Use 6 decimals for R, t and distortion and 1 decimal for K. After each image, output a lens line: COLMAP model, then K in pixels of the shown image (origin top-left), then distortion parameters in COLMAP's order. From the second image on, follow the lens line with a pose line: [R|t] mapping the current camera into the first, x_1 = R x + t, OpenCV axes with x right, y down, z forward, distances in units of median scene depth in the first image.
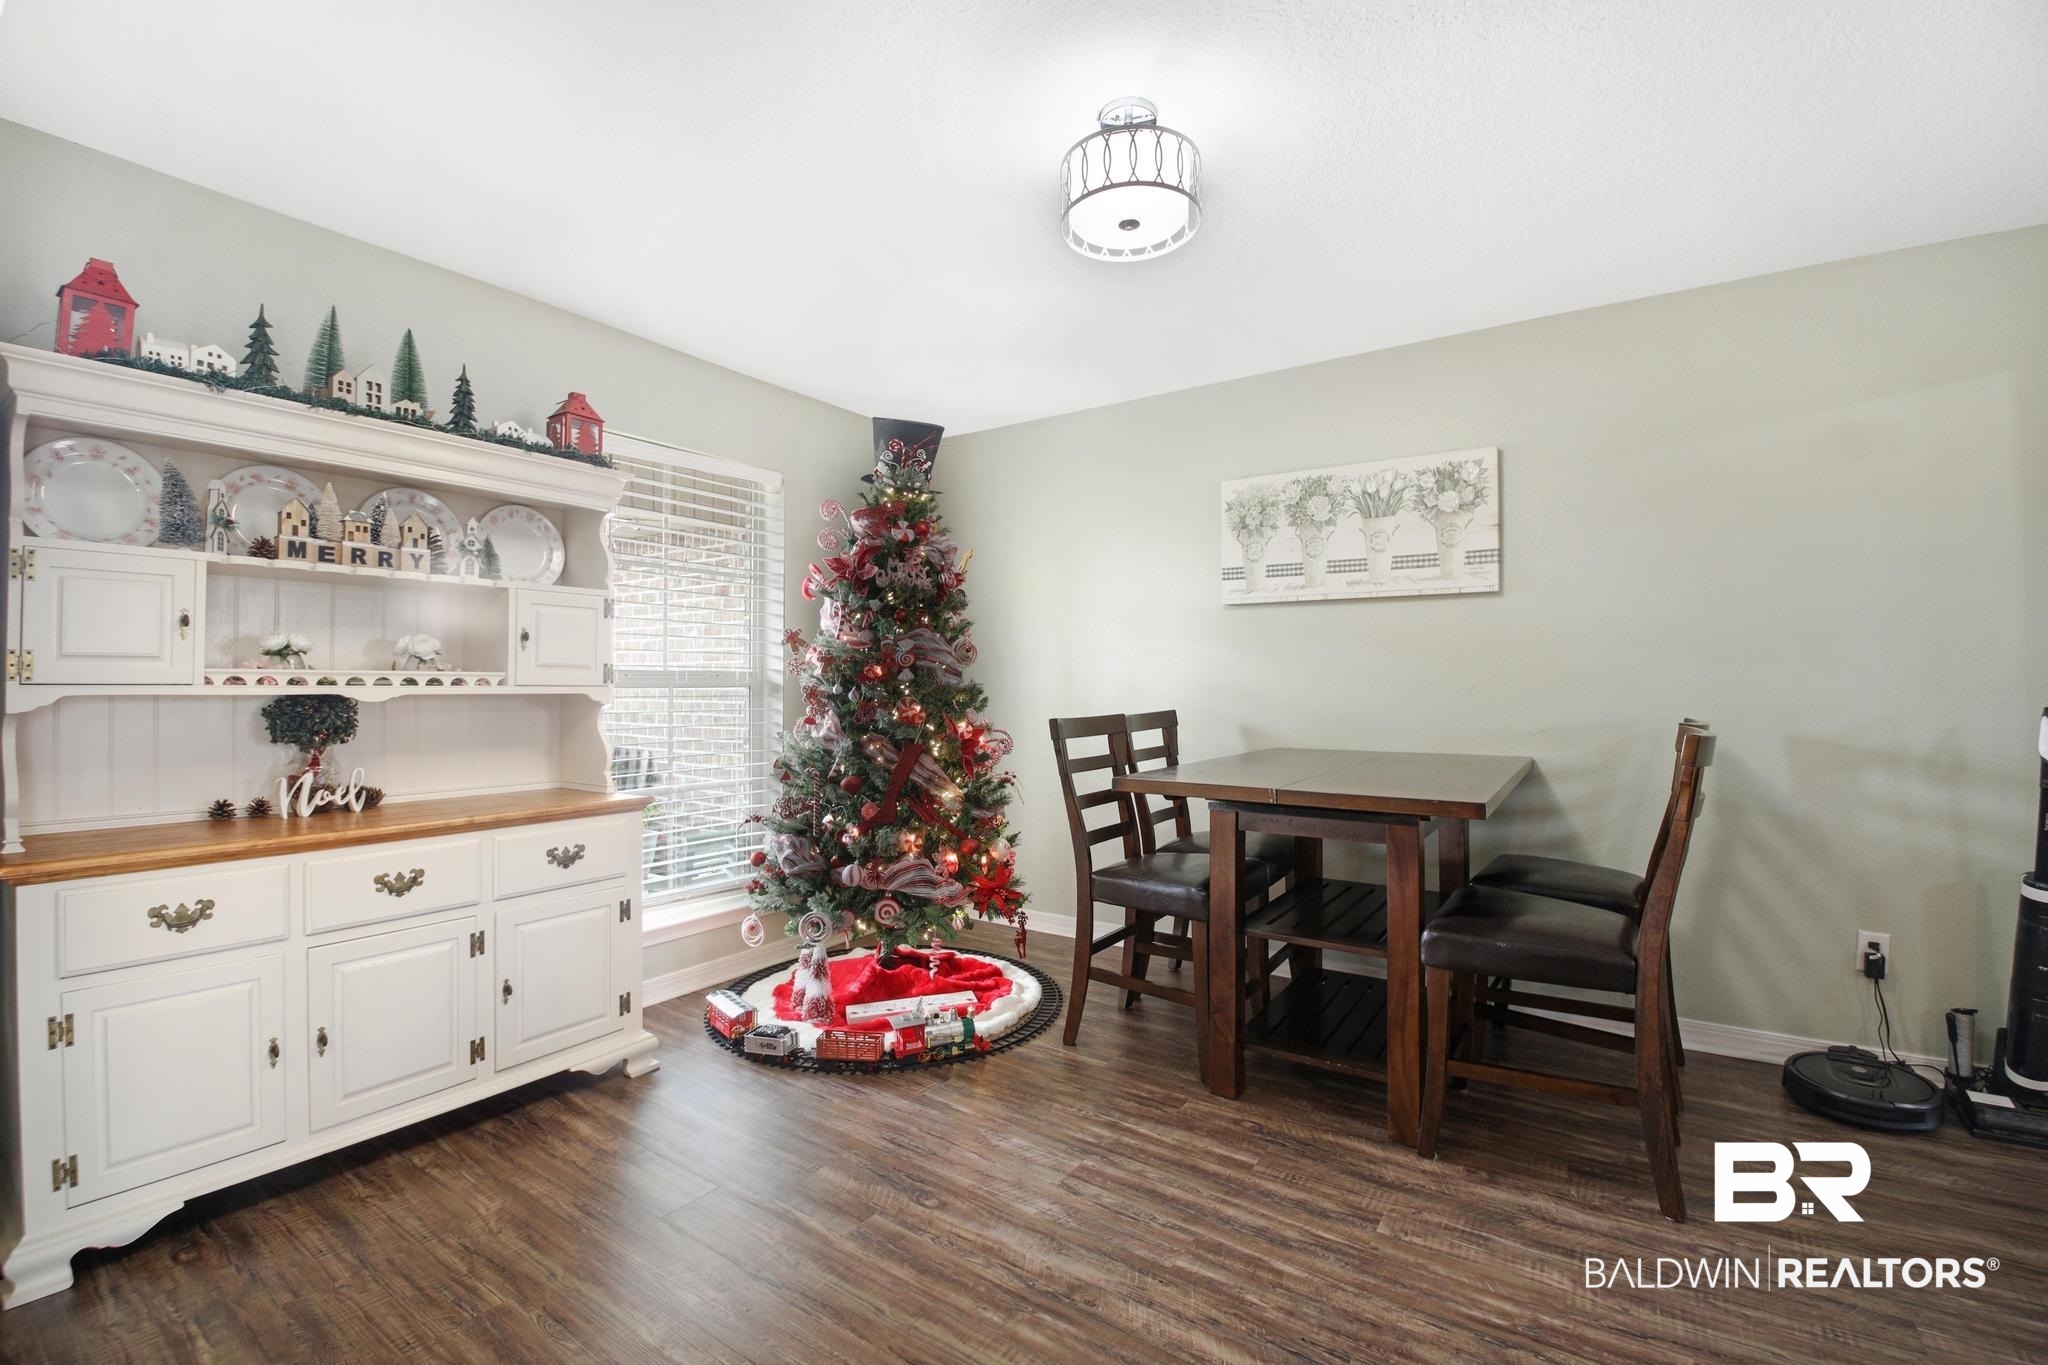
lens RADIAL K [[876.3, 0, 1018.5], [0, 876.3, 680.1], [0, 0, 1]] dist [-0.030058, -0.000686]
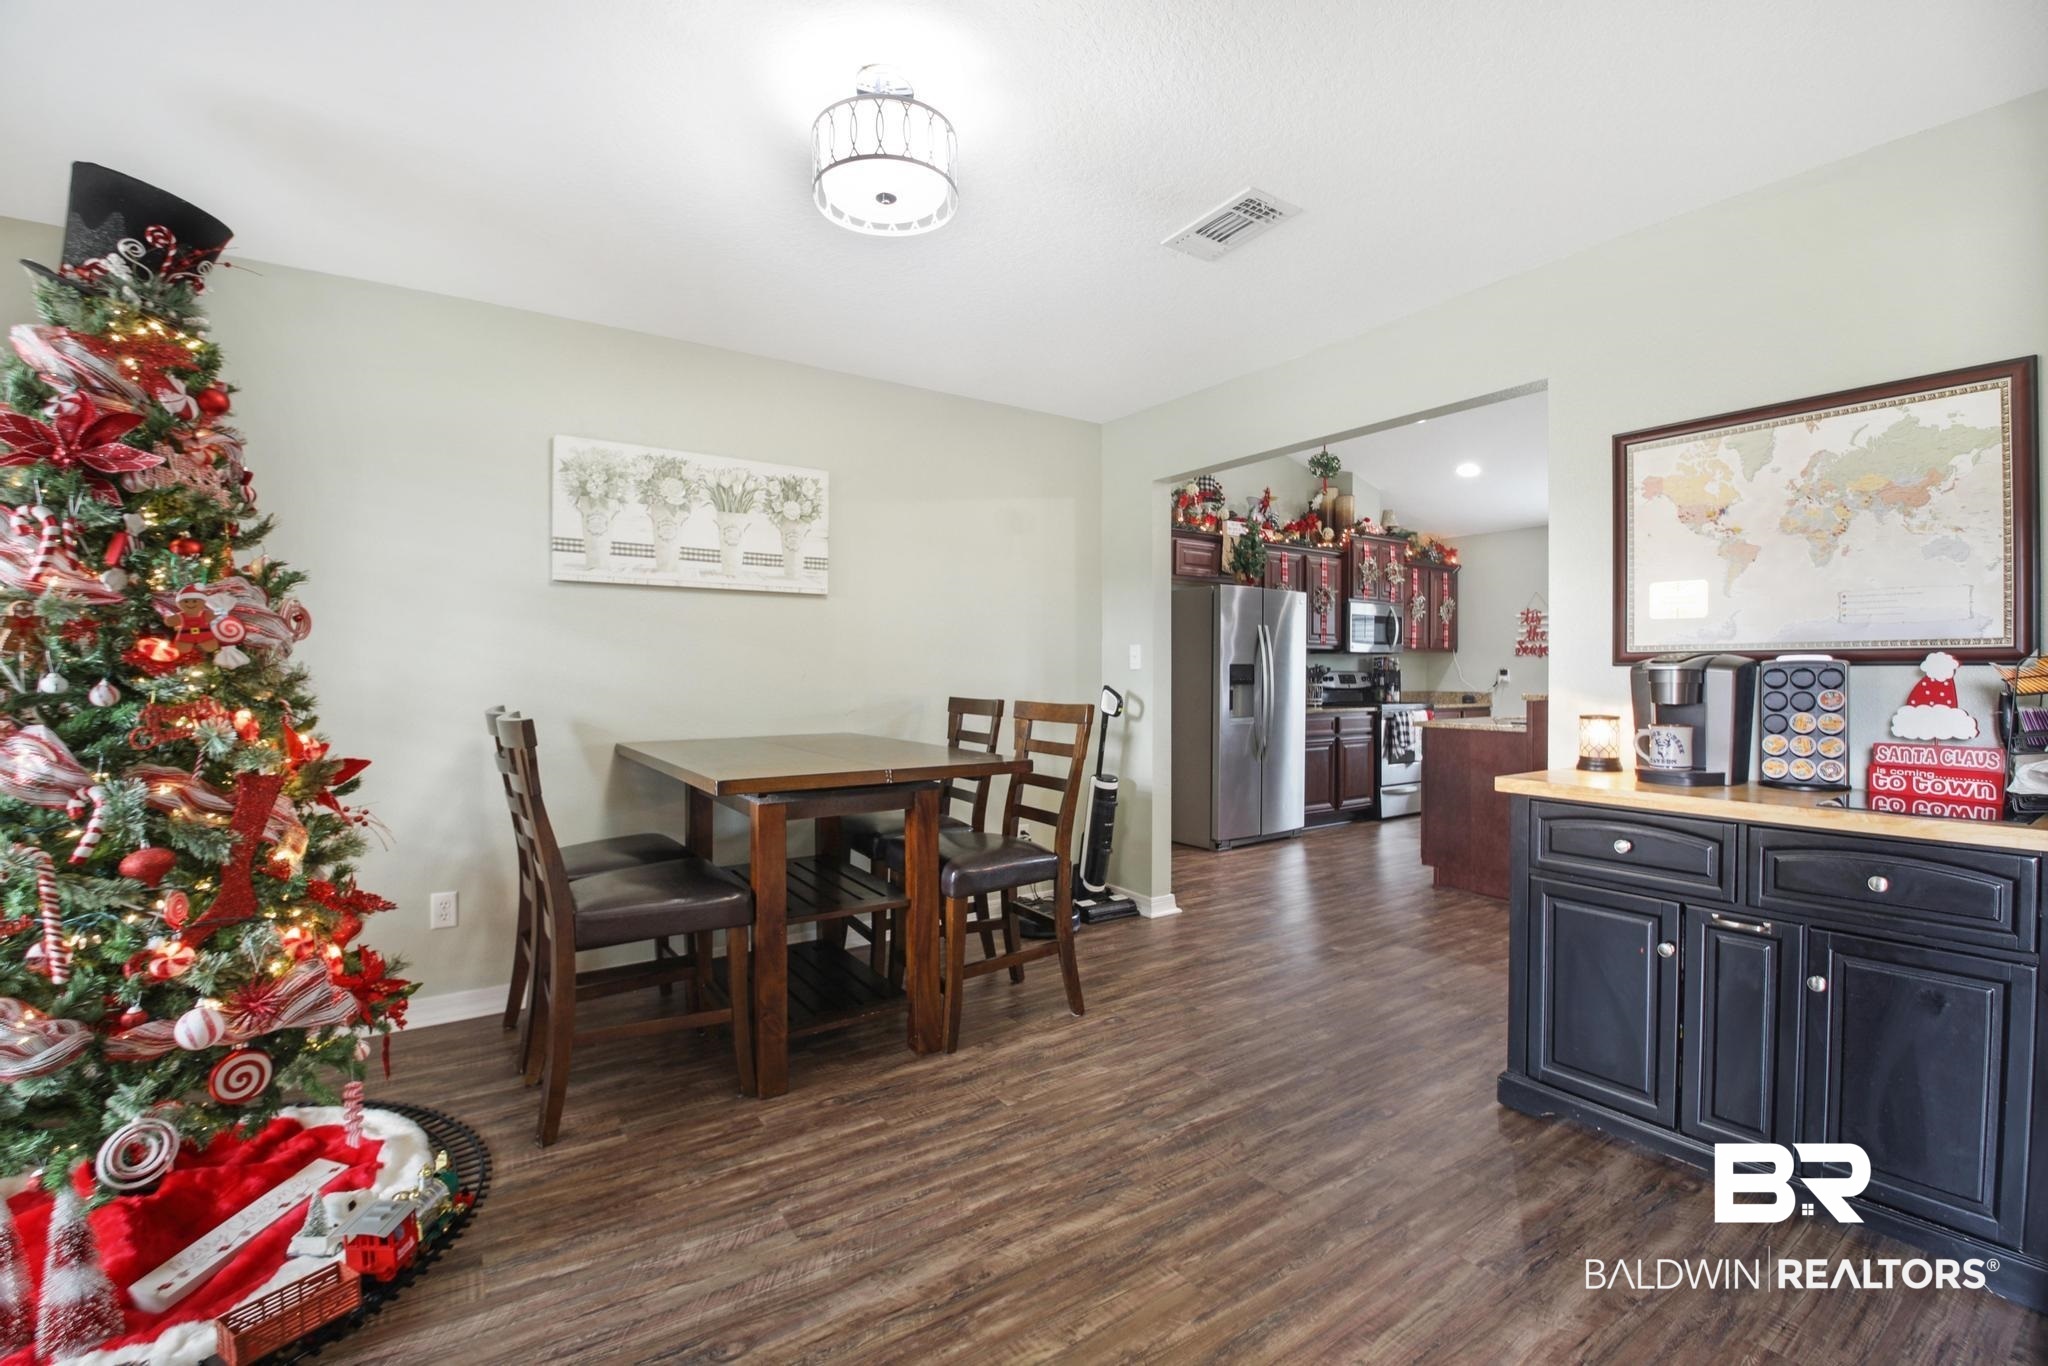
lens RADIAL K [[876.3, 0, 1018.5], [0, 876.3, 680.6], [0, 0, 1]] dist [-0.030058, -0.000686]
pose [[0.357632, -0.008859, 0.933820, -0.572851], [-0.003317, 0.999937, 0.010757, 0.002005], [-0.933857, -0.006945, 0.357580, 0.400634]]
